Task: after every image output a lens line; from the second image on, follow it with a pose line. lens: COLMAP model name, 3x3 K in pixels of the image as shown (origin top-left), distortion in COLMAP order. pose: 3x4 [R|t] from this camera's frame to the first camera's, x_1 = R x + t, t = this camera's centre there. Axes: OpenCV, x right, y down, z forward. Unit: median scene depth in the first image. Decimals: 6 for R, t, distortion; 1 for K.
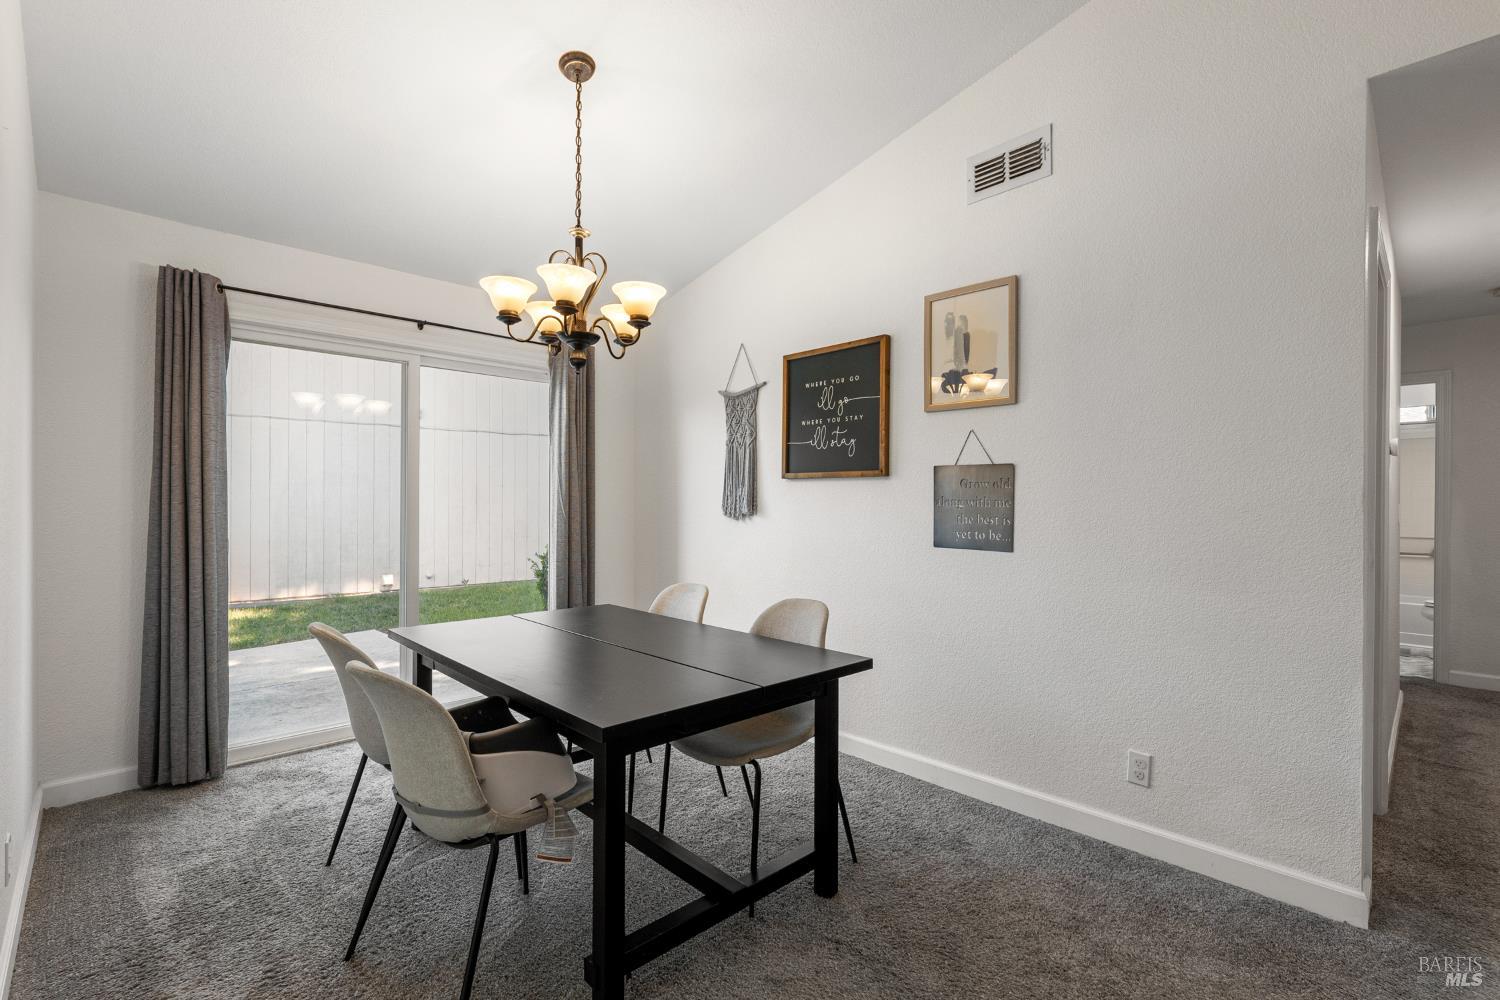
lens RADIAL K [[693.6, 0, 725.2], [0, 693.6, 502.6], [0, 0, 1]] dist [-0.000944, -0.000057]
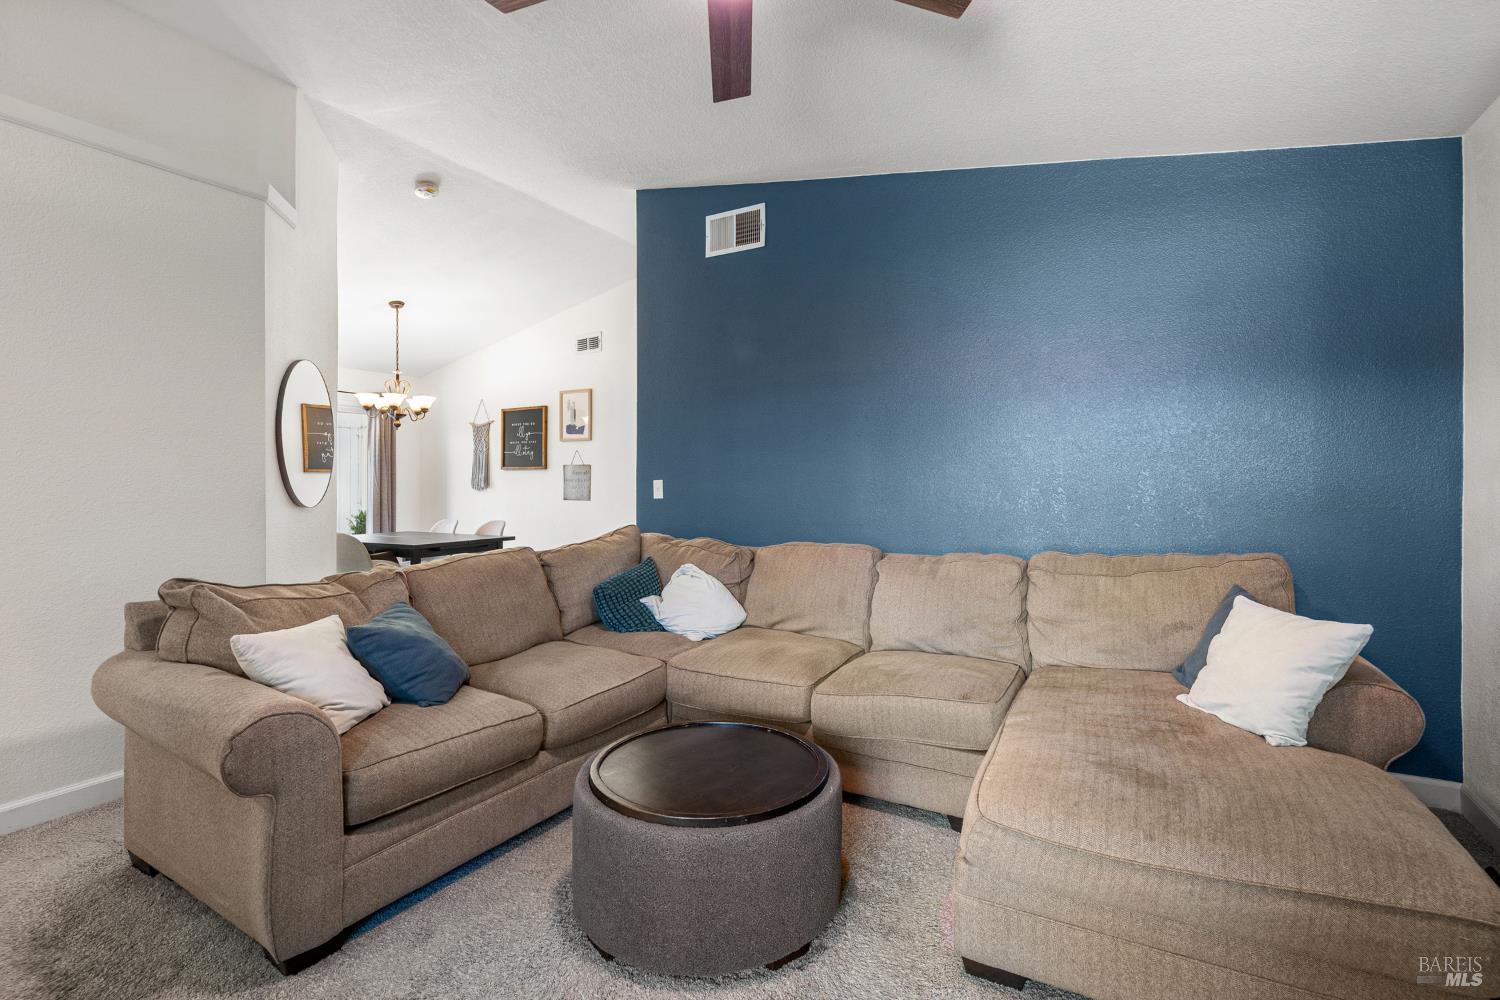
lens RADIAL K [[700.5, 0, 748.5], [0, 700.5, 466.9], [0, 0, 1]] dist [-0.000142, 0.000056]
pose [[0.951483, -0.001544, 0.307698, 0.177892], [0.008176, 0.999761, -0.020266, 0.006568], [-0.307593, 0.021799, 0.951268, -1.477639]]
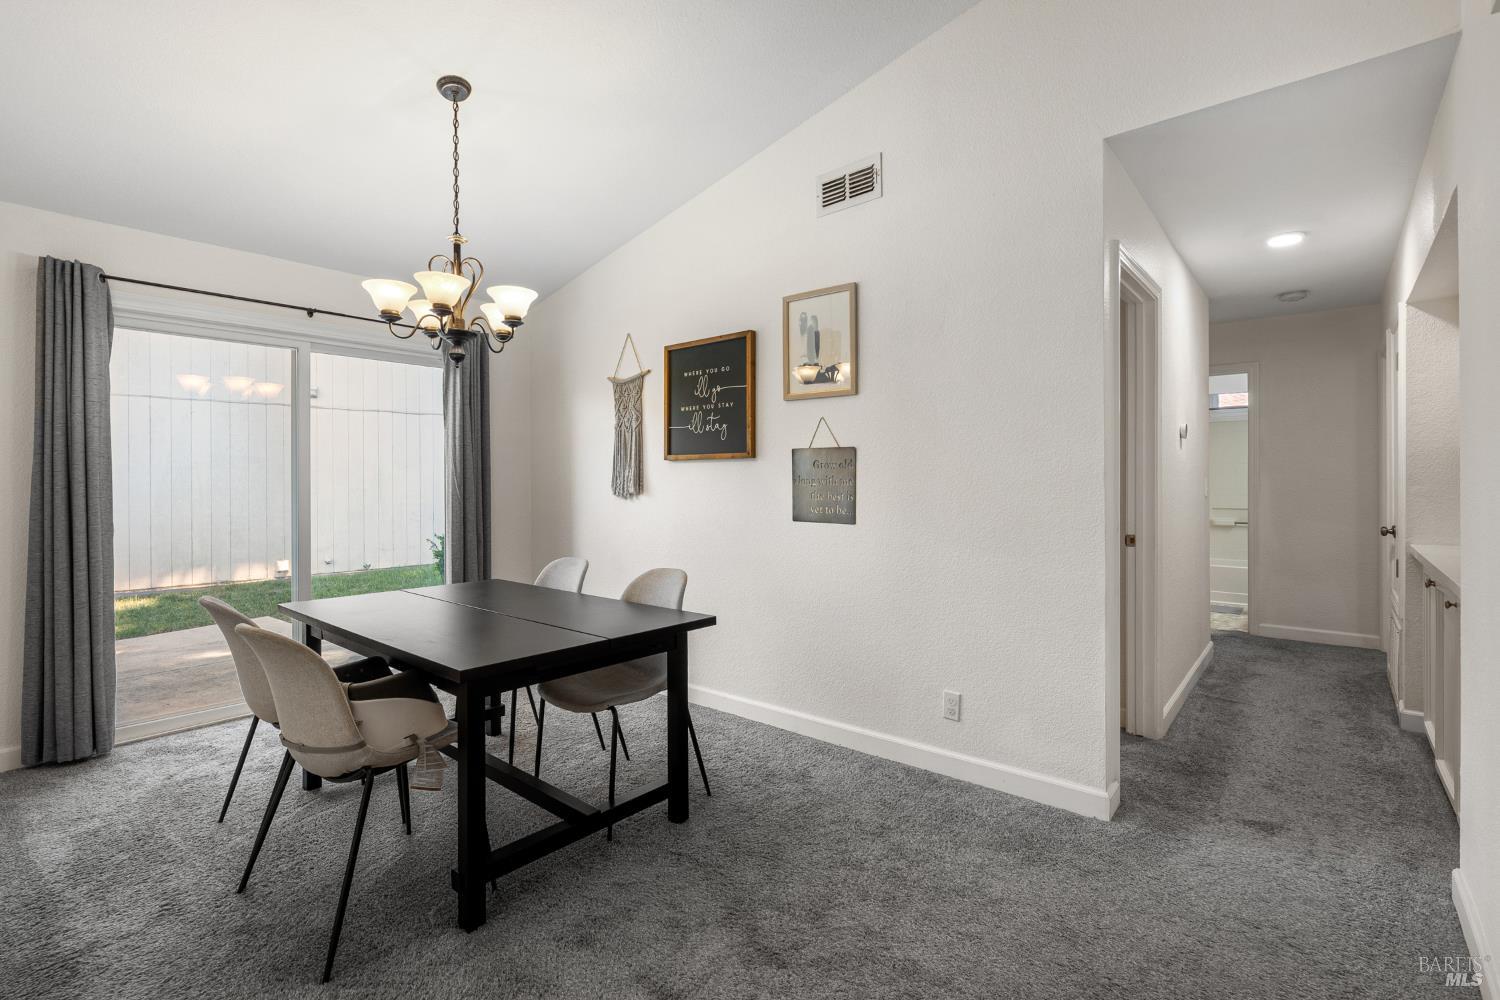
lens RADIAL K [[712.4, 0, 723.9], [0, 712.4, 483.4], [0, 0, 1]] dist [-0.002723, -0.000120]
pose [[0.994926, -0.008257, 0.100265, 0.079446], [0.008040, 0.999964, 0.002570, -0.000764], [-0.100283, -0.001750, 0.994957, -0.141331]]
